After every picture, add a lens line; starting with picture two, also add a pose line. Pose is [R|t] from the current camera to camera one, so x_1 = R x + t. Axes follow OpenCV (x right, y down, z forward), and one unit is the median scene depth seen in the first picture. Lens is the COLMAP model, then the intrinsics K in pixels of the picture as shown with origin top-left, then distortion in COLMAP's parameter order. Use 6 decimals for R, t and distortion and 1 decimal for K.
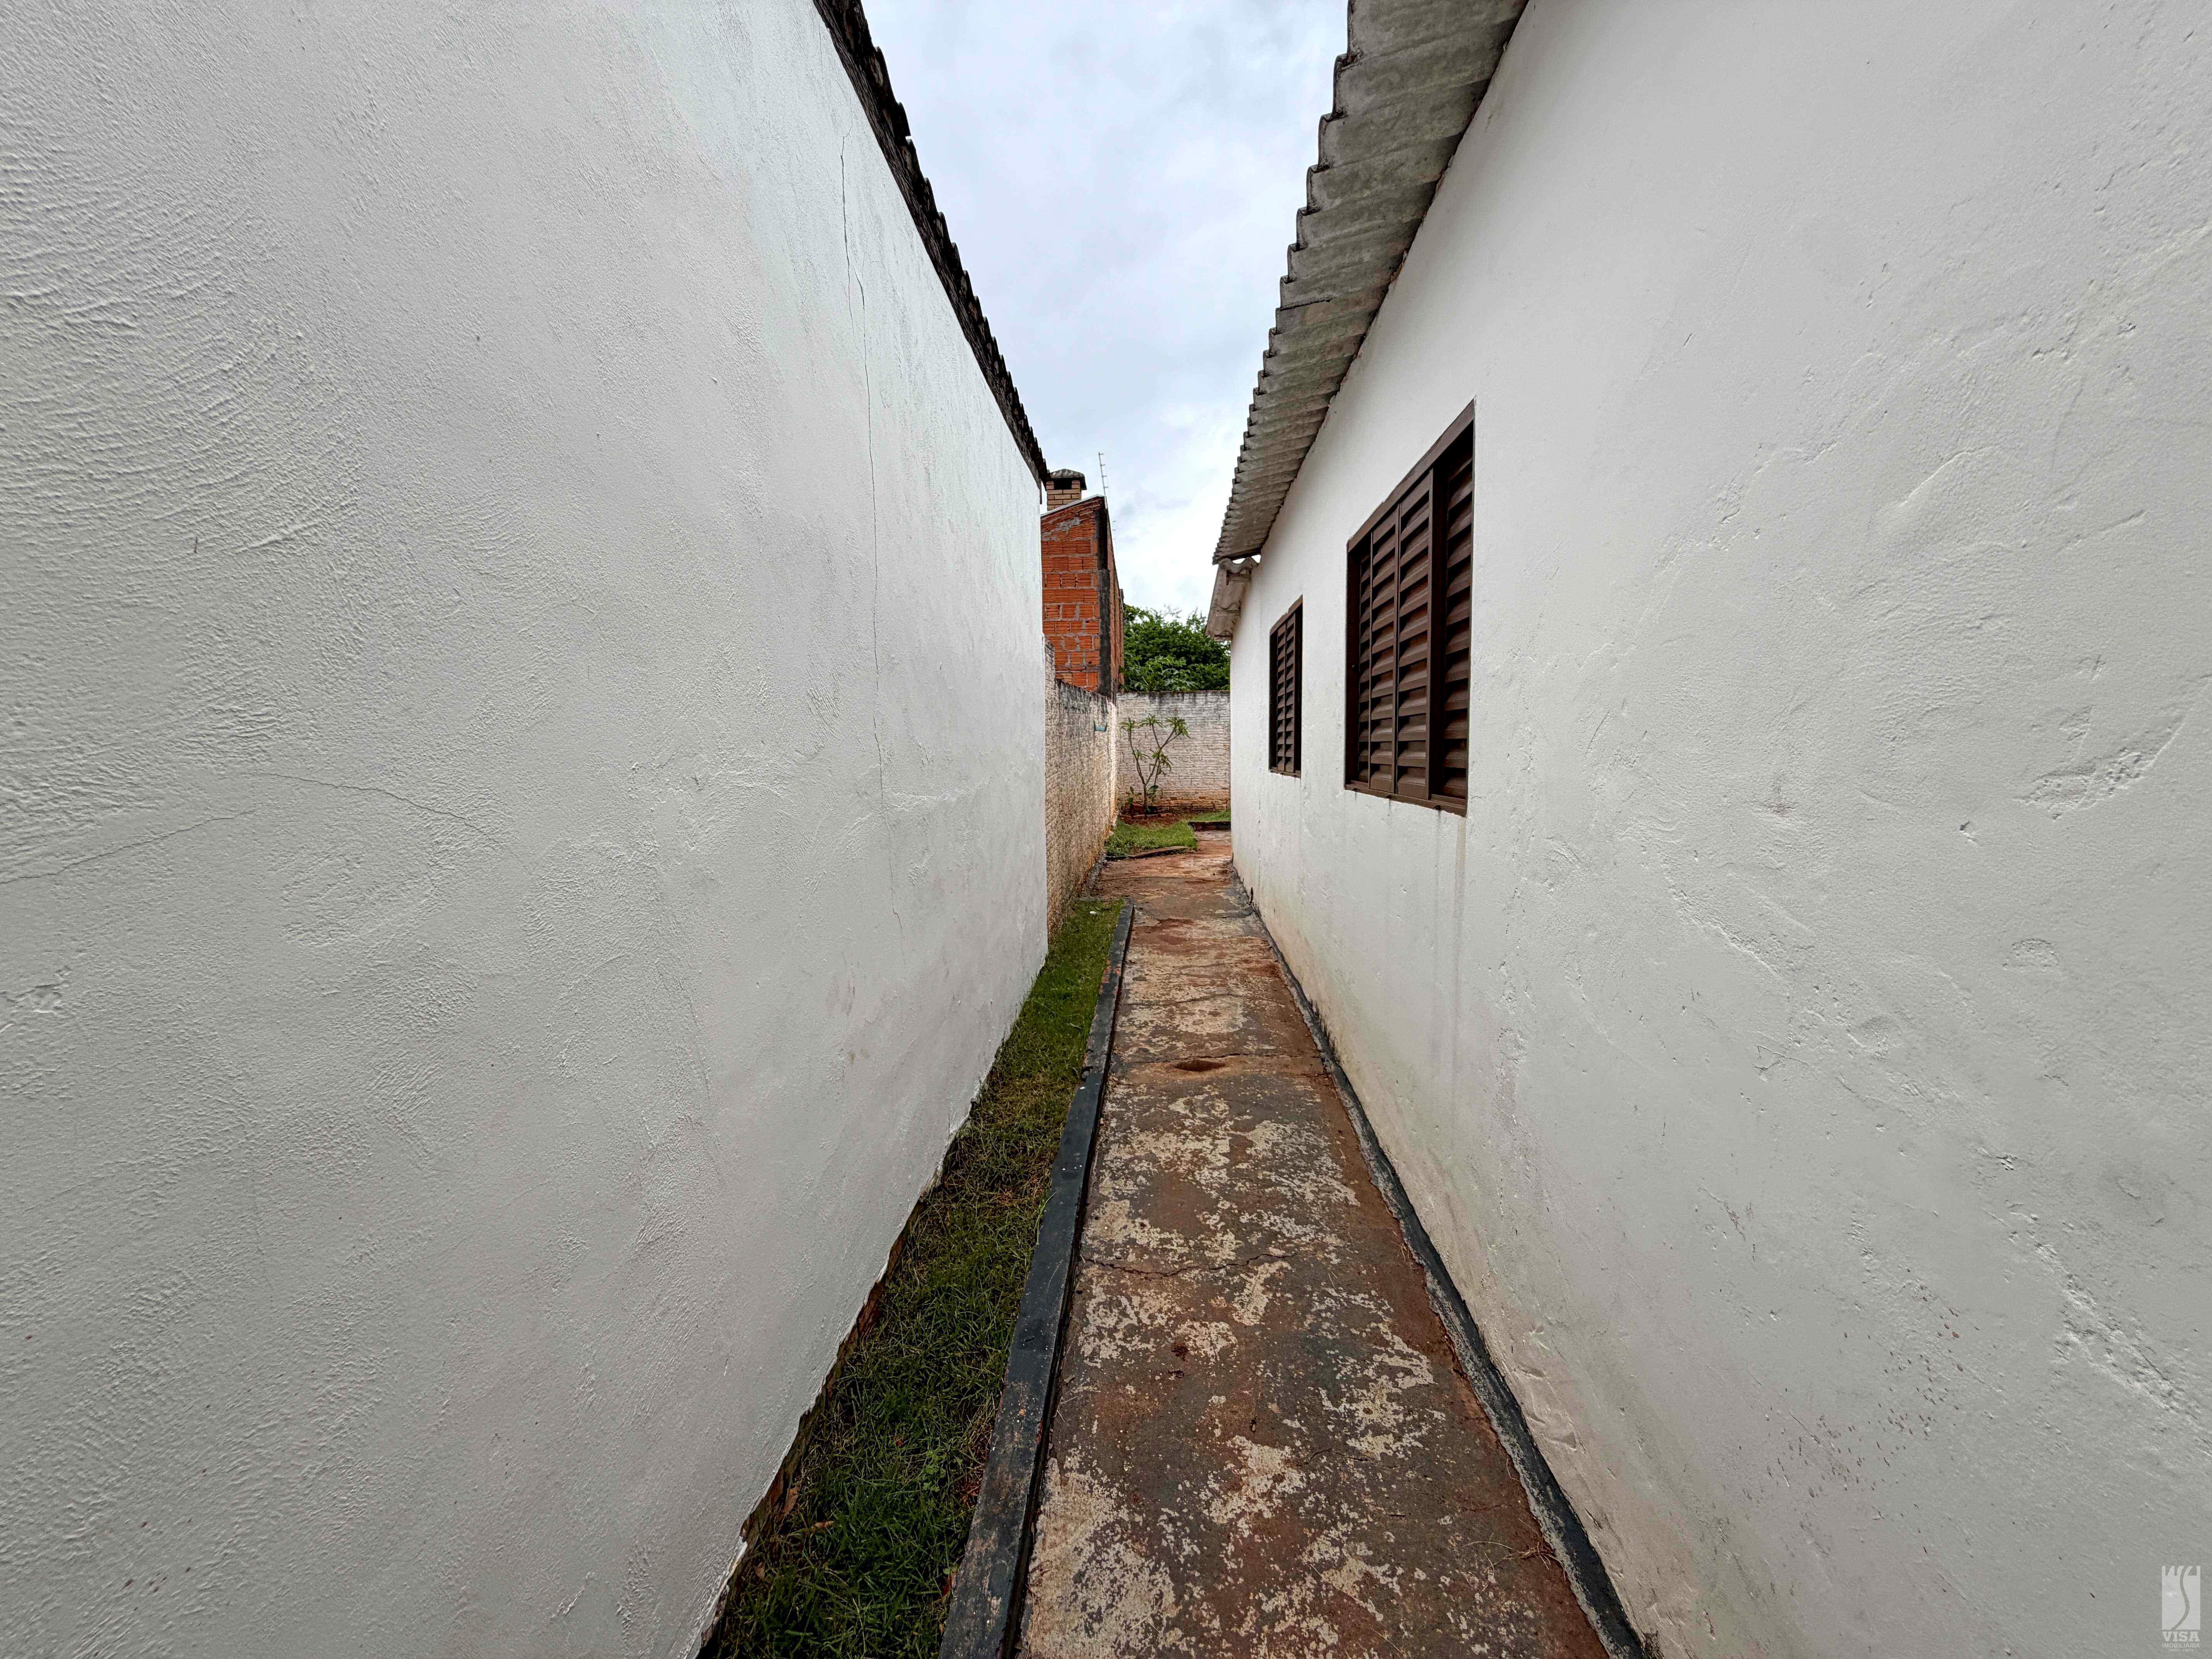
lens RADIAL K [[882.5, 0, 1107.1], [0, 882.5, 823.7], [0, 0, 1]] dist [0.002812, 0.000196]
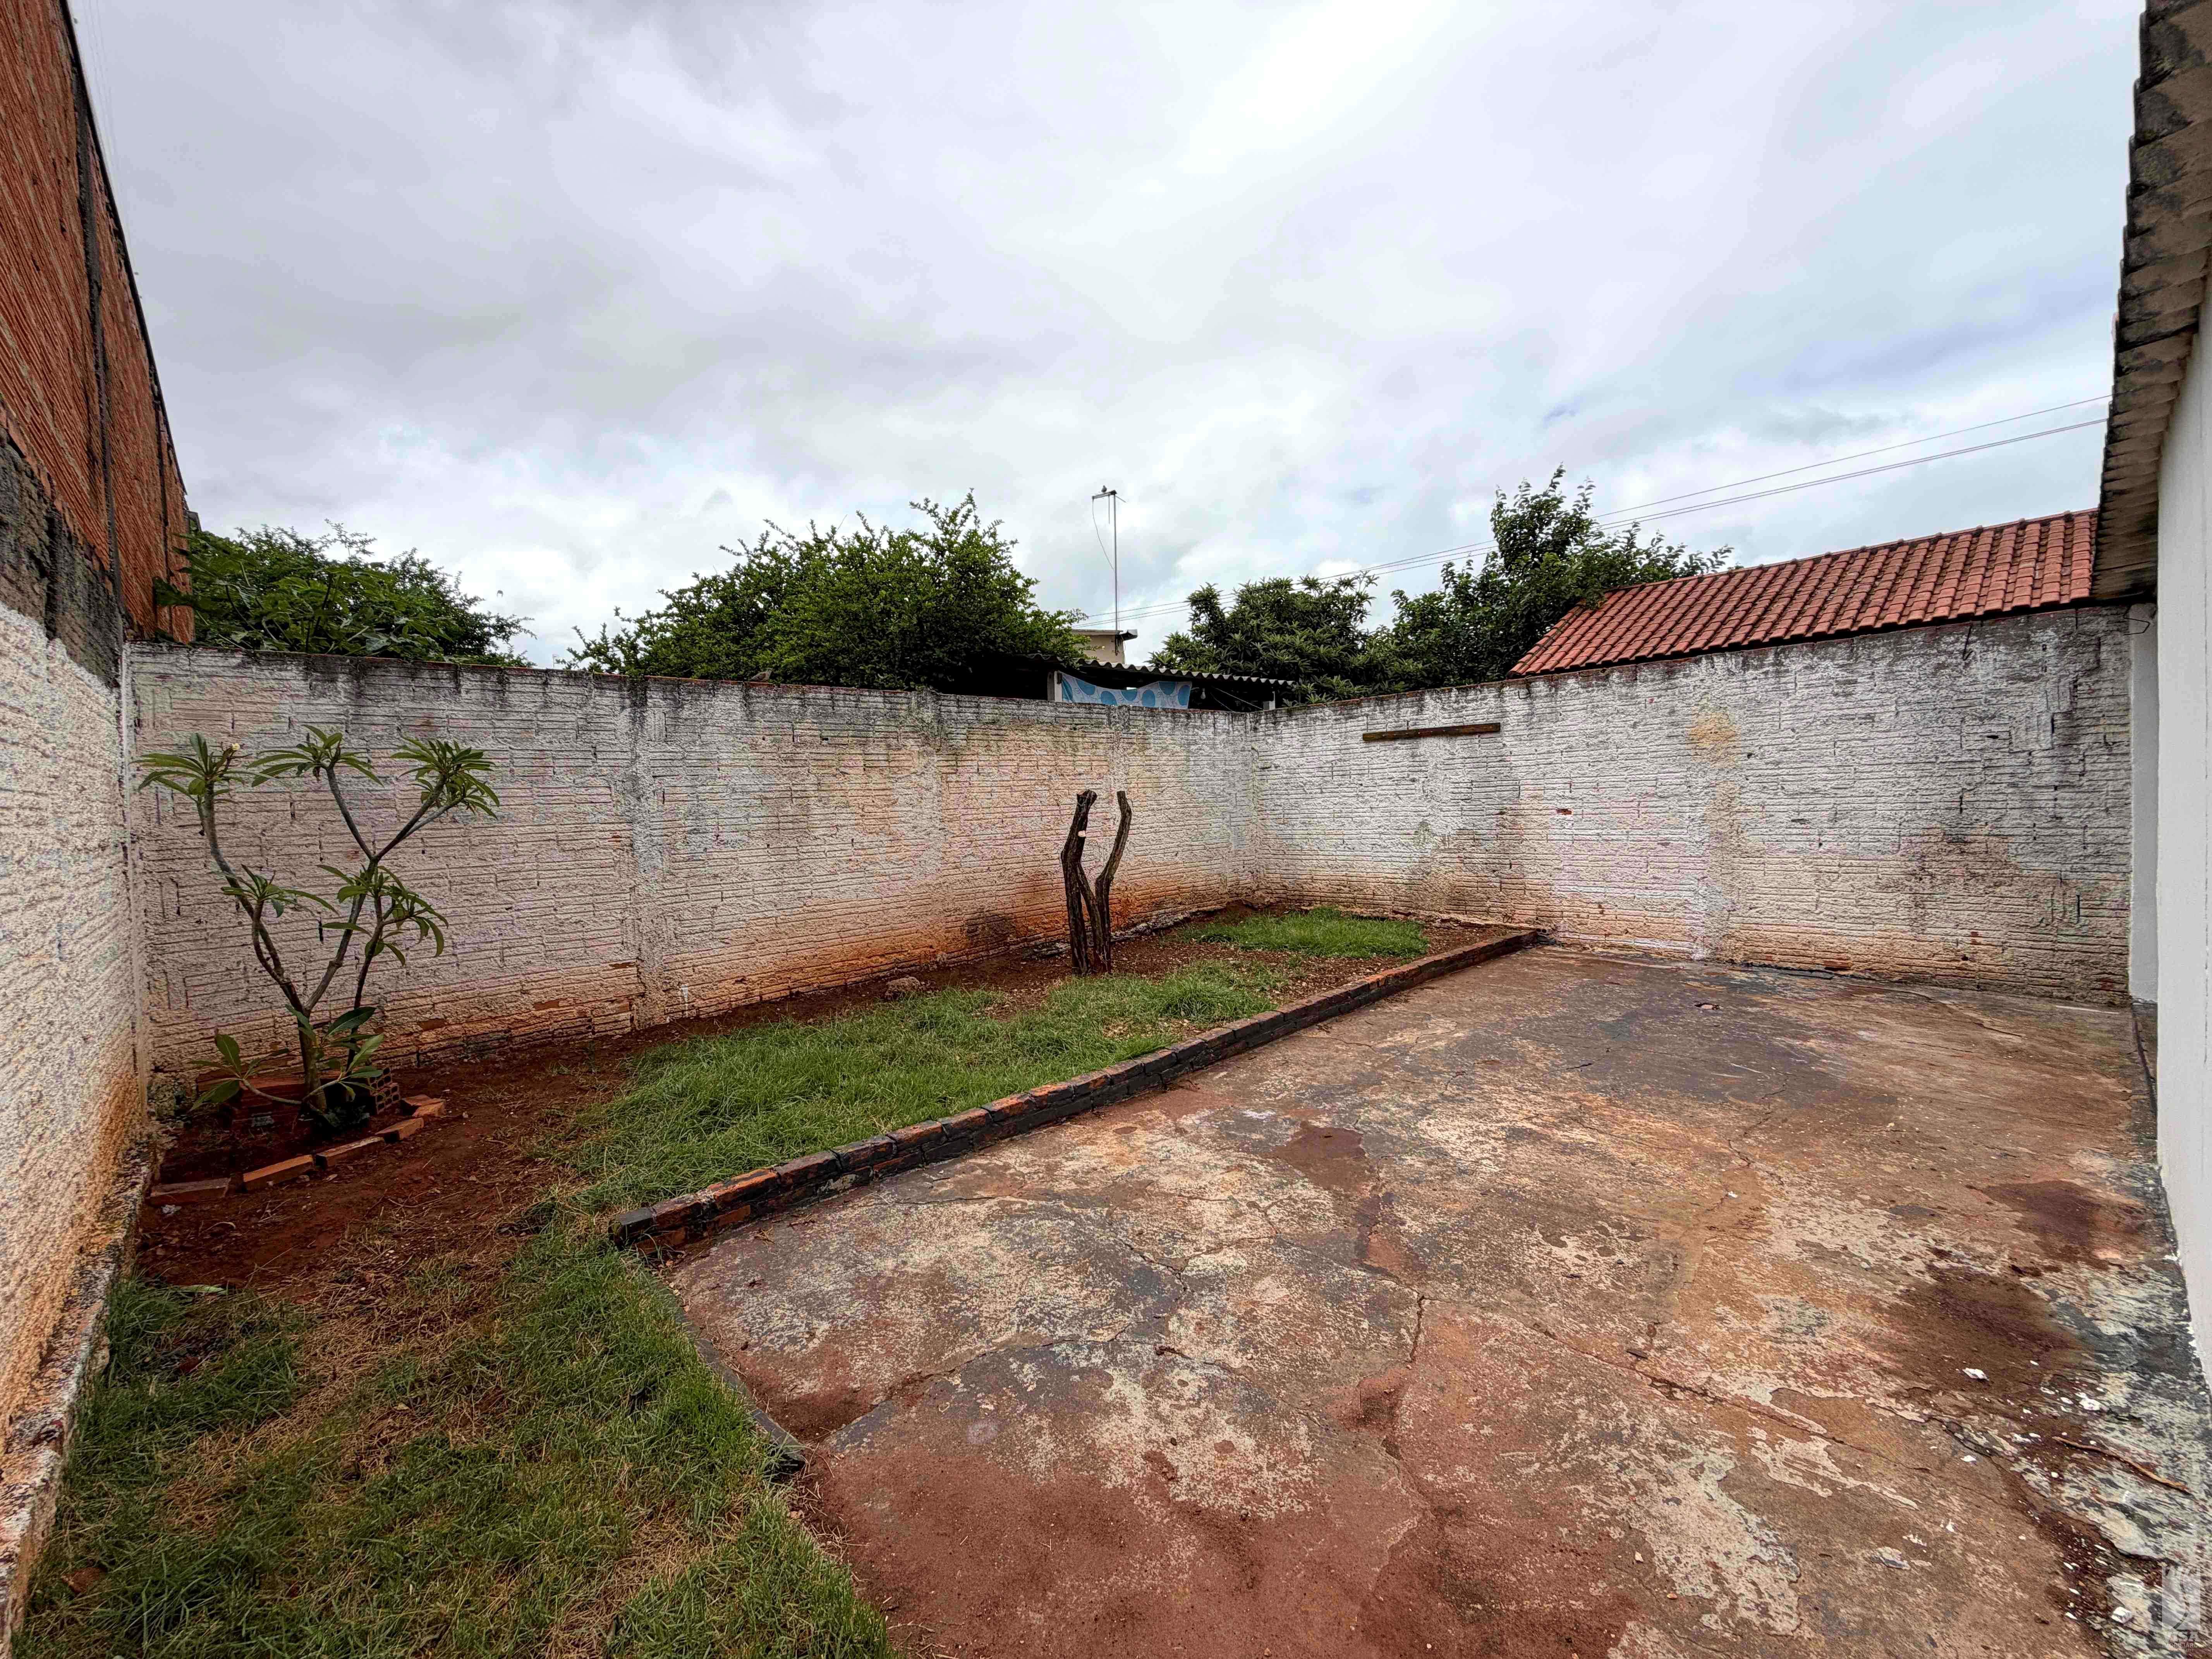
lens RADIAL K [[882.5, 0, 1116.4], [0, 882.5, 827.1], [0, 0, 1]] dist [0.002812, 0.000196]
pose [[0.693422, -0.034299, 0.719715, 0.023969], [0.088585, 0.995347, -0.037915, -0.064196], [-0.715066, 0.090047, 0.693233, 0.650327]]
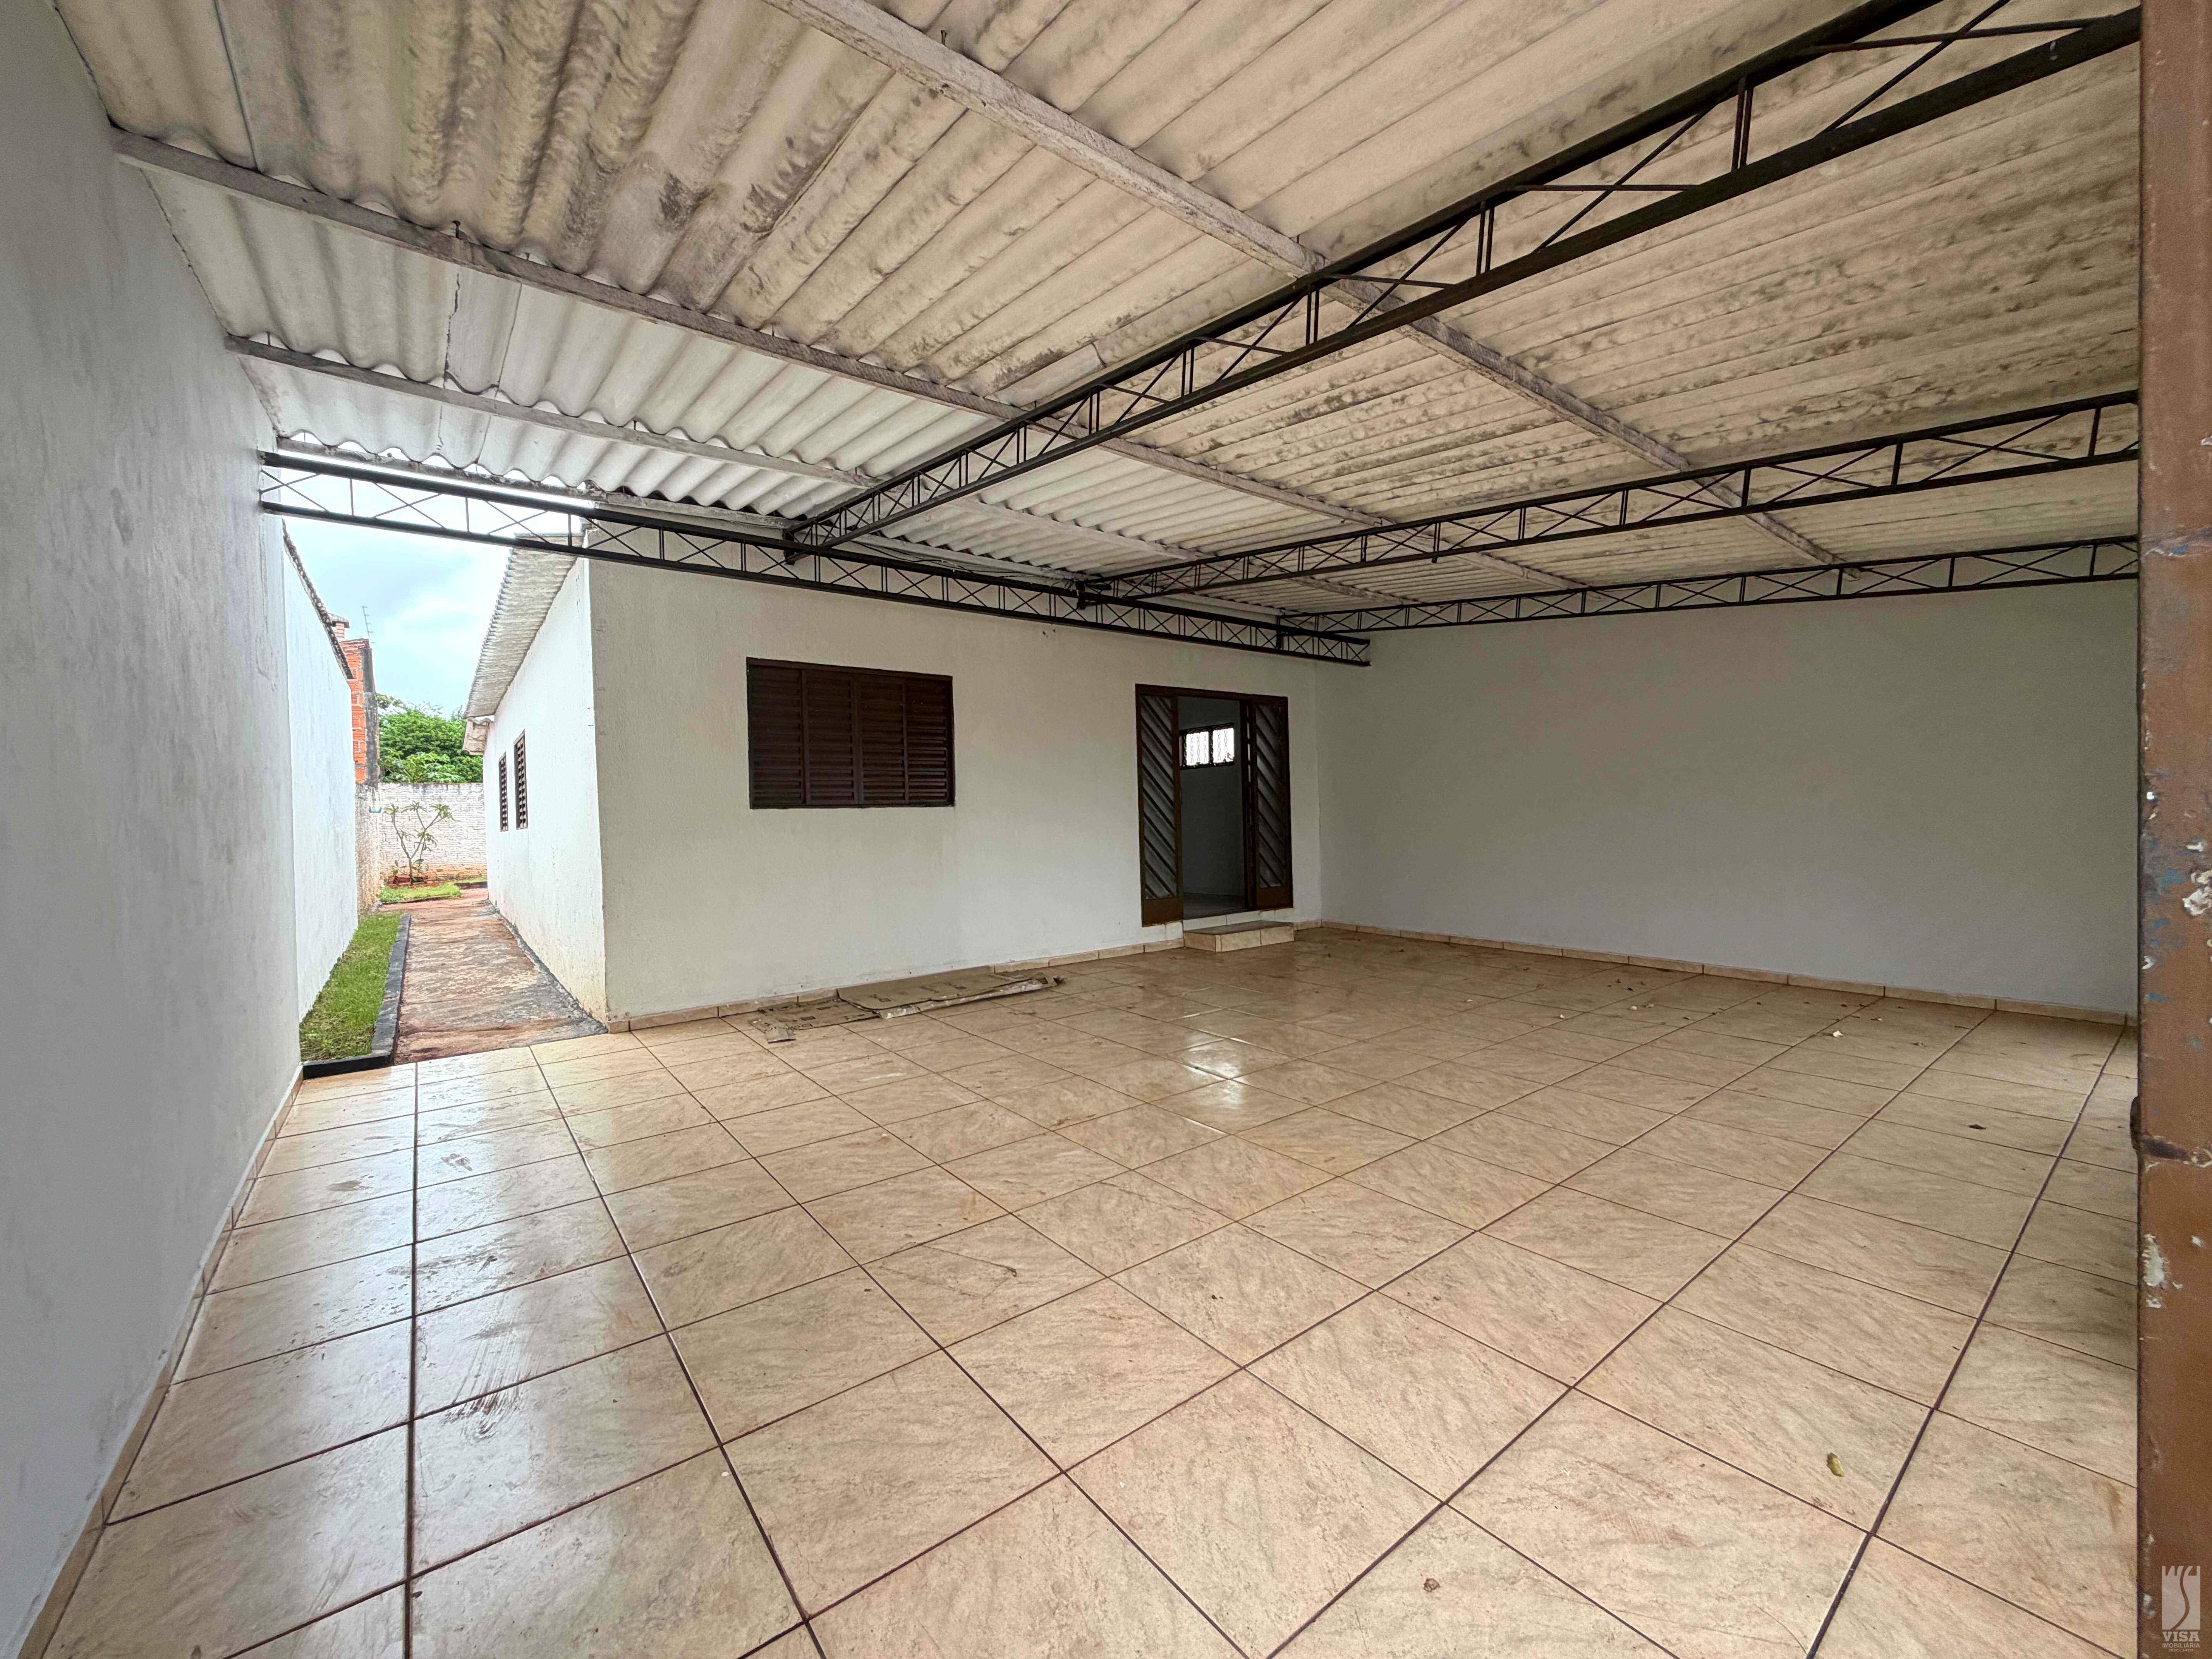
lens RADIAL K [[882.5, 0, 1092.1], [0, 882.5, 824.7], [0, 0, 1]] dist [0.002812, 0.000196]
pose [[0.757349, -0.017095, 0.652786, -0.038303], [0.079187, 0.994684, -0.065822, 0.061148], [-0.648191, 0.101542, 0.754677, -0.510382]]
